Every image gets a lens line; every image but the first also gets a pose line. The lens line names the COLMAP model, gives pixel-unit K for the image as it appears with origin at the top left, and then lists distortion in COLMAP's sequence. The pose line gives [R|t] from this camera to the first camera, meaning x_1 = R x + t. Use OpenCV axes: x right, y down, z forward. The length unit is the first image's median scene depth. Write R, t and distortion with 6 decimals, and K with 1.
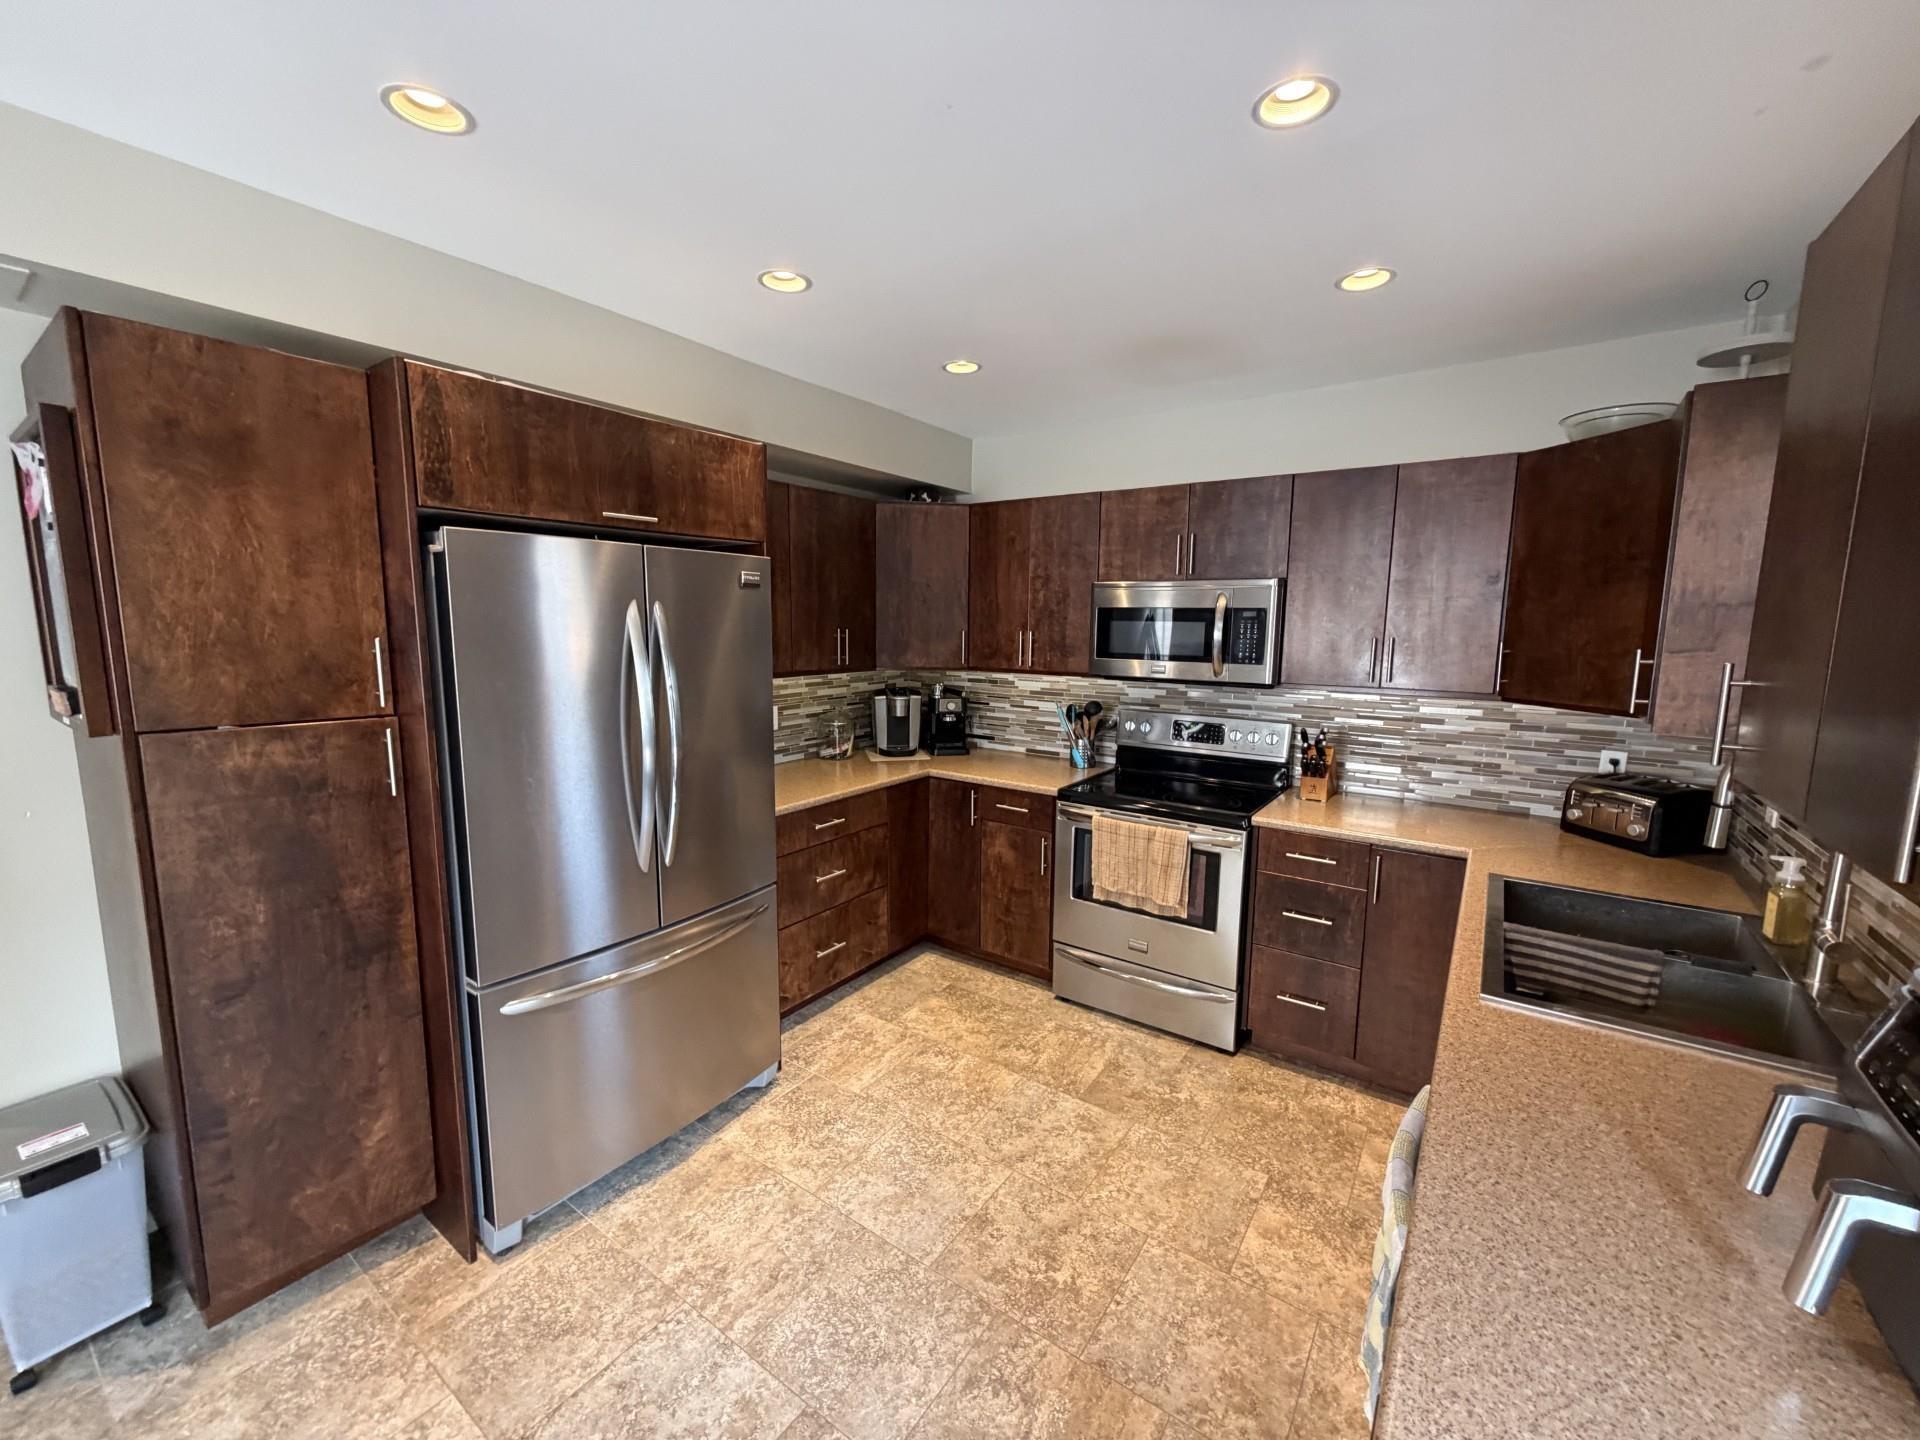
lens RADIAL K [[764.3, 0, 961.9], [0, 764.3, 719.5], [0, 0, 1]] dist [-0.000371, 0.000274]
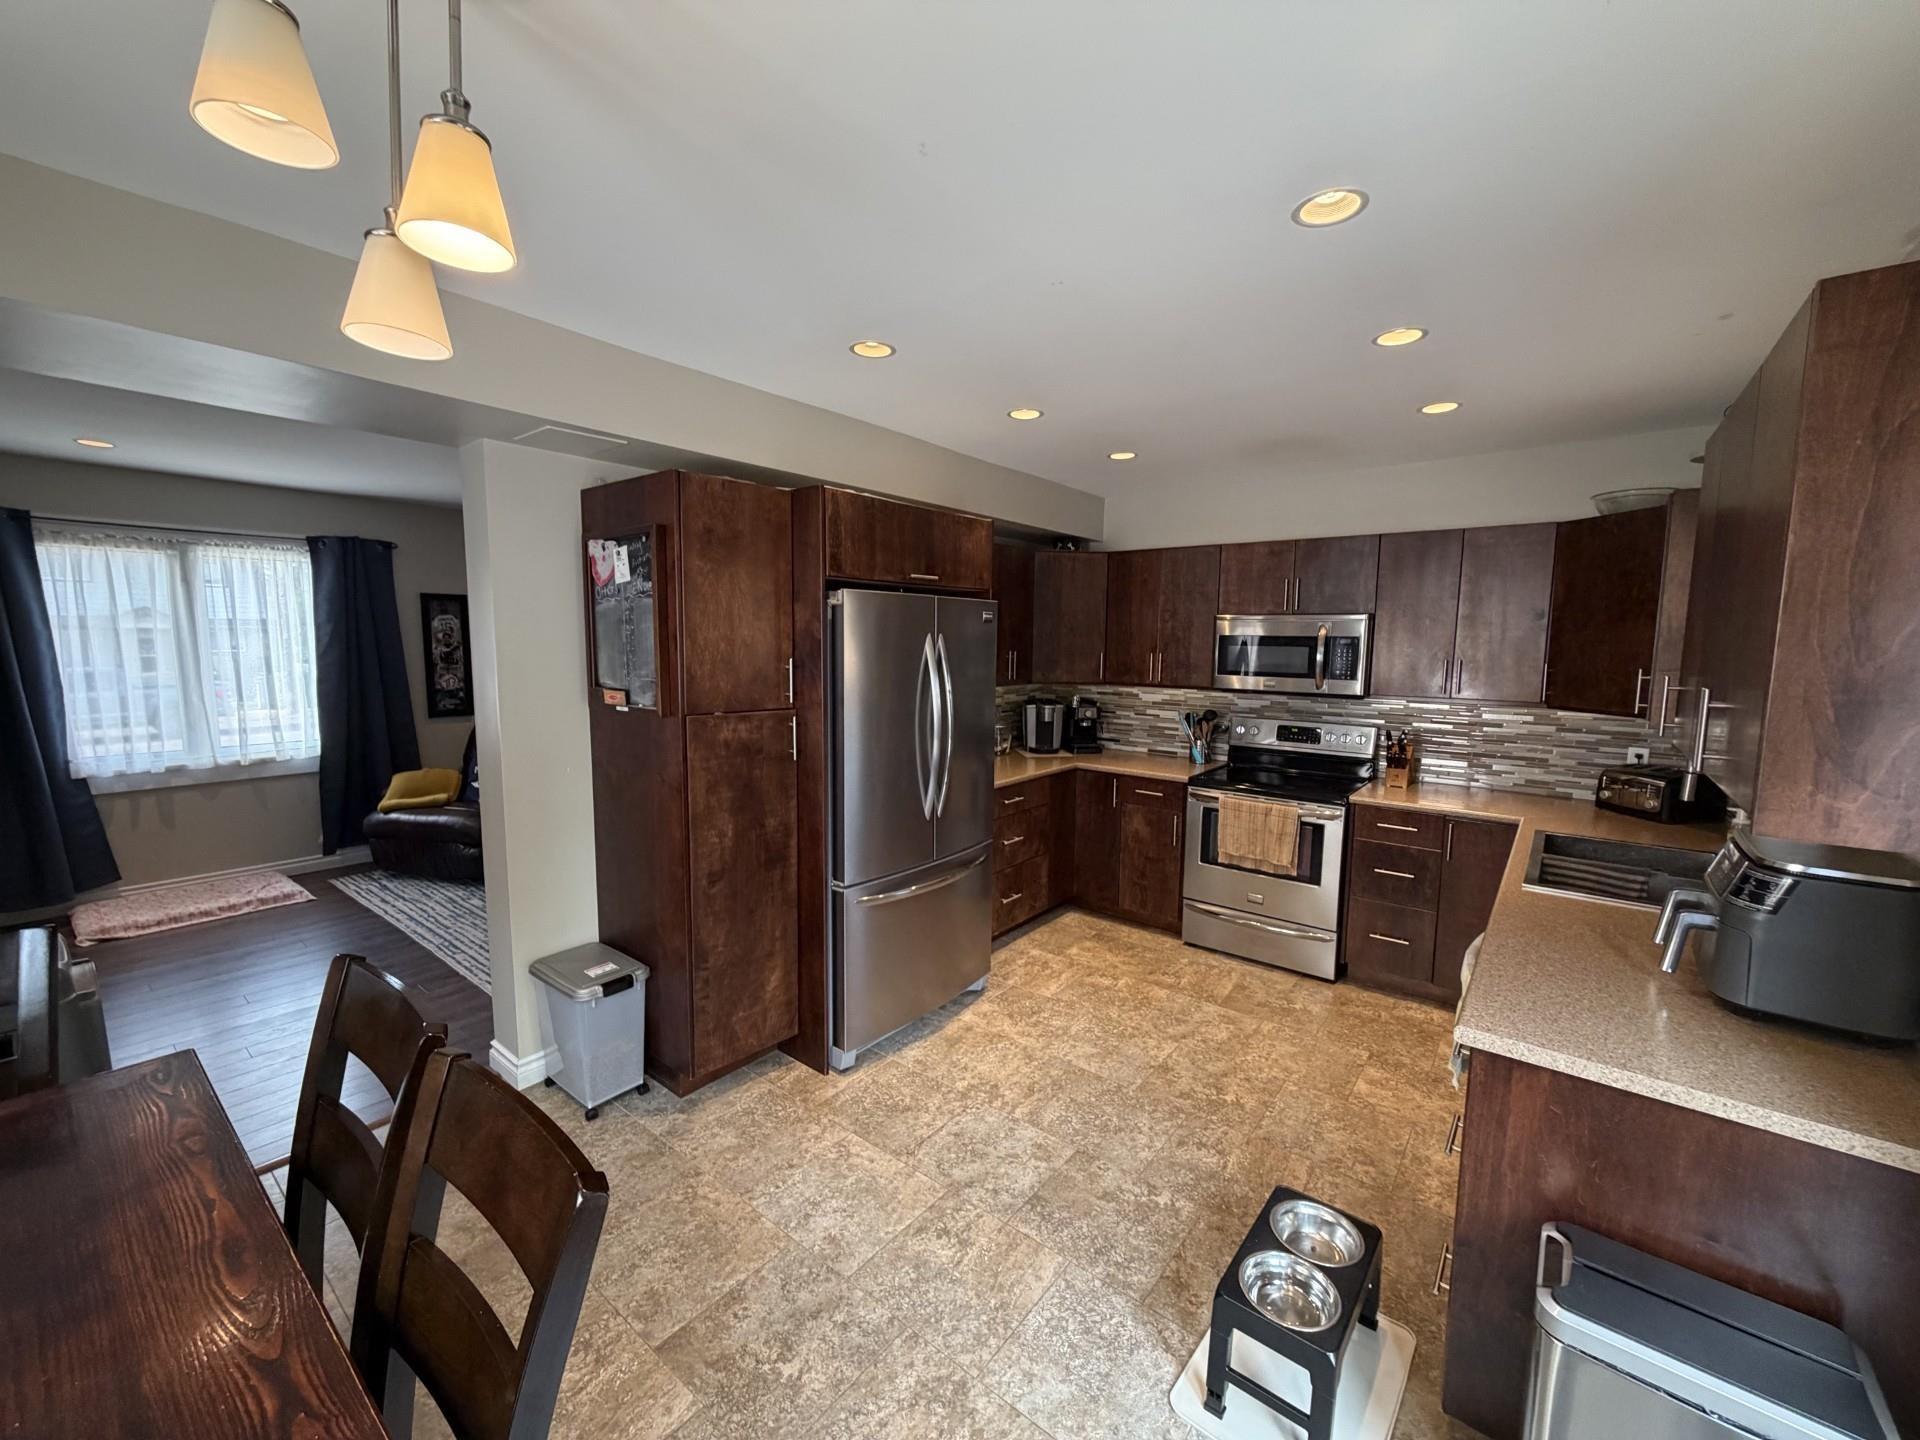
lens RADIAL K [[764.3, 0, 961.9], [0, 764.3, 719.5], [0, 0, 1]] dist [-0.000371, 0.000274]
pose [[0.998179, 0.007651, -0.059831, -0.210988], [-0.009123, 0.999661, -0.024367, 0.035194], [0.059624, 0.024869, 0.997911, -0.356947]]
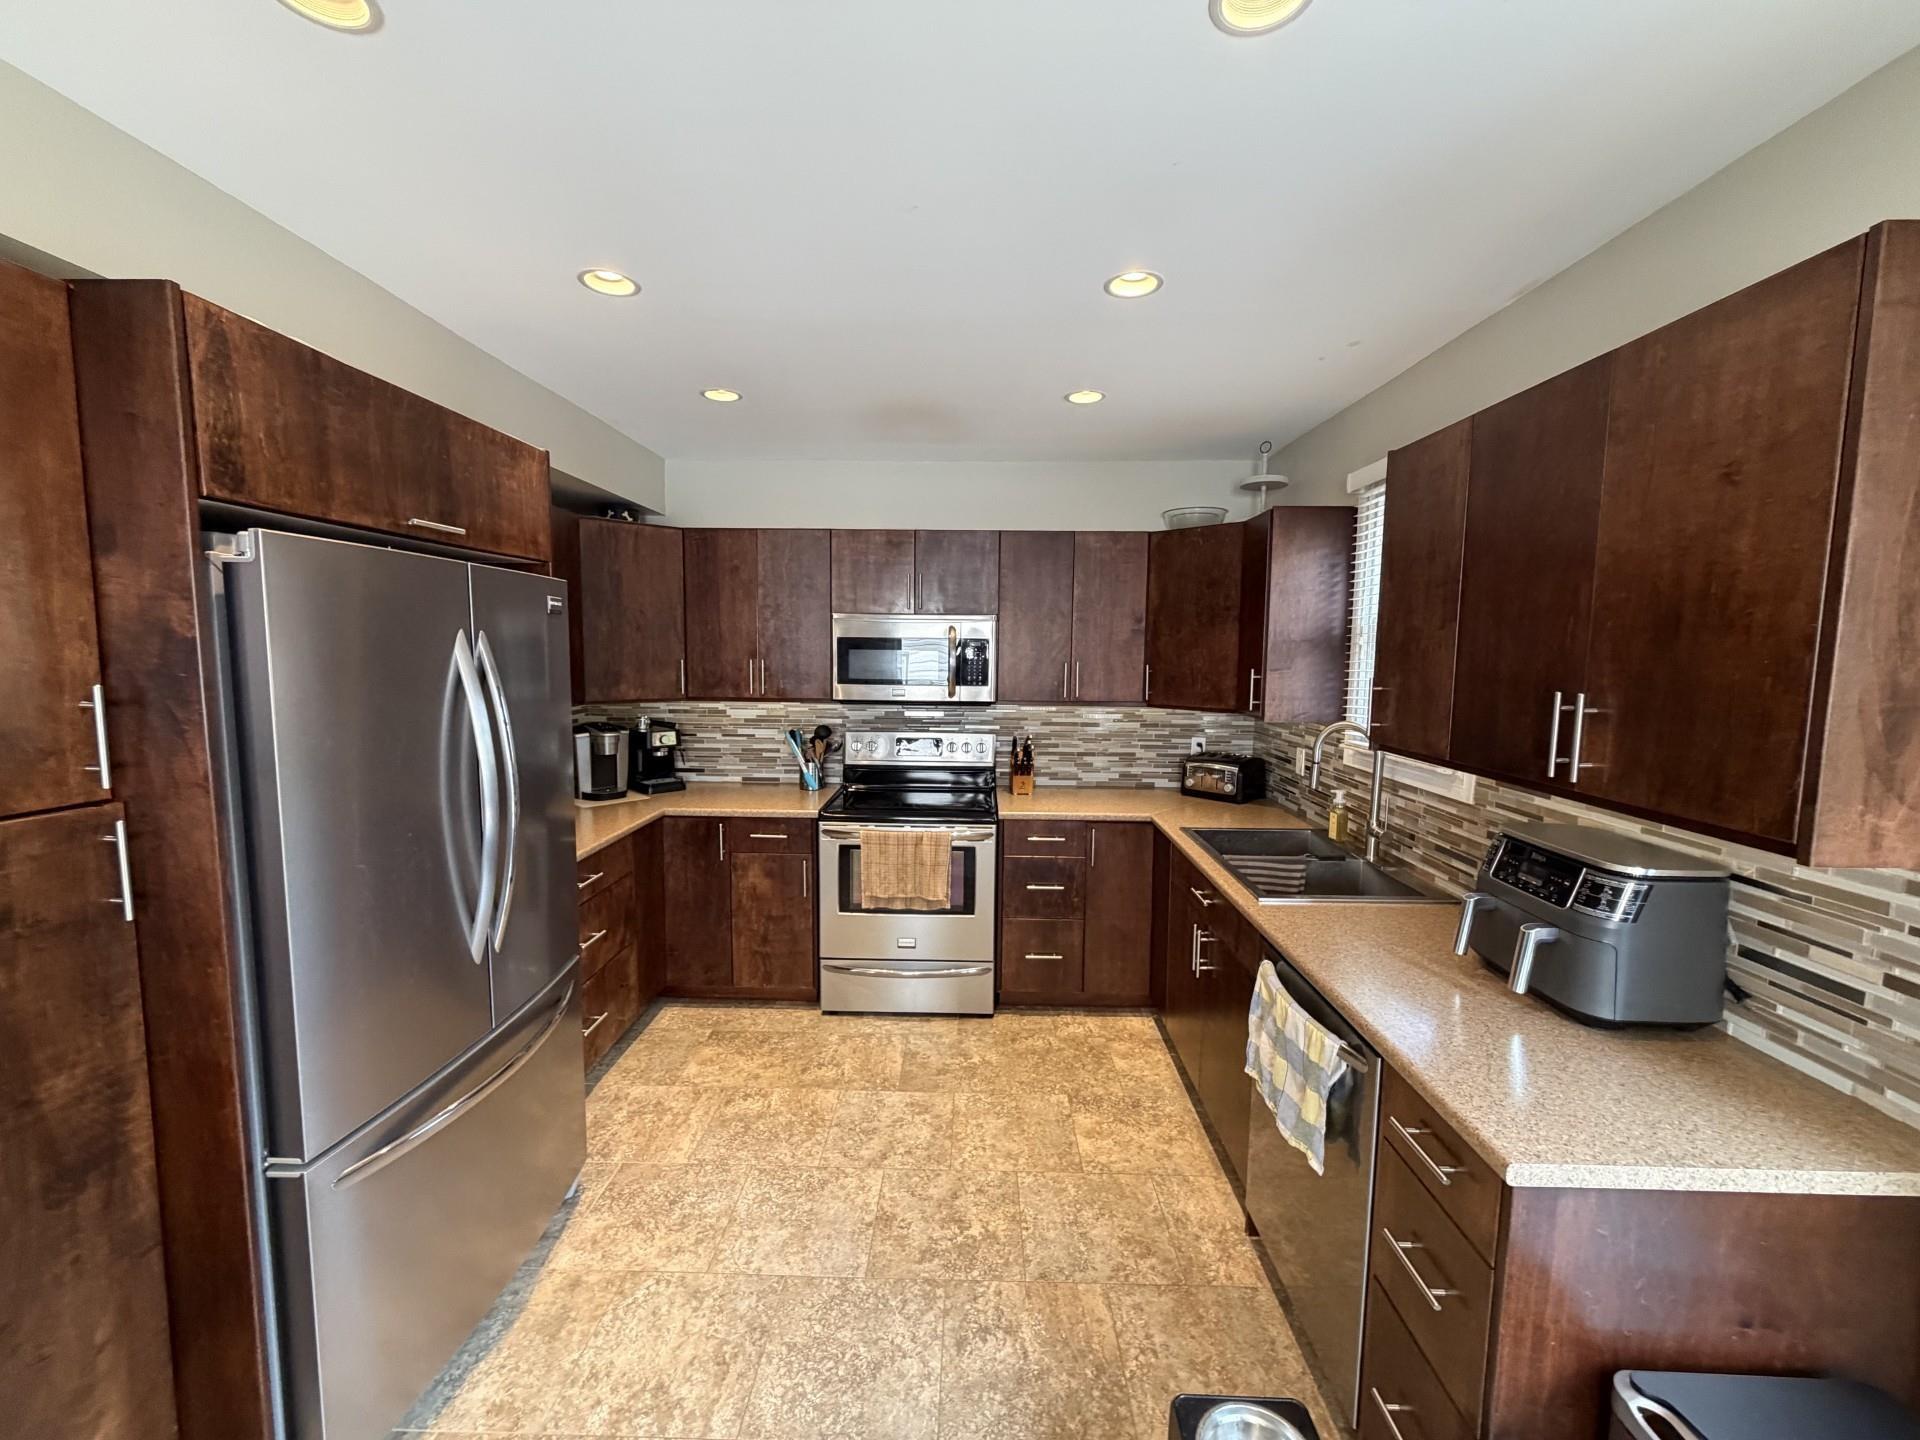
lens RADIAL K [[764.3, 0, 961.9], [0, 764.3, 719.5], [0, 0, 1]] dist [-0.000371, 0.000274]
pose [[0.830619, -0.053846, 0.554231, -0.337444], [0.070436, 0.997479, -0.008652, -0.012342], [-0.552368, 0.046225, 0.832318, 0.024977]]
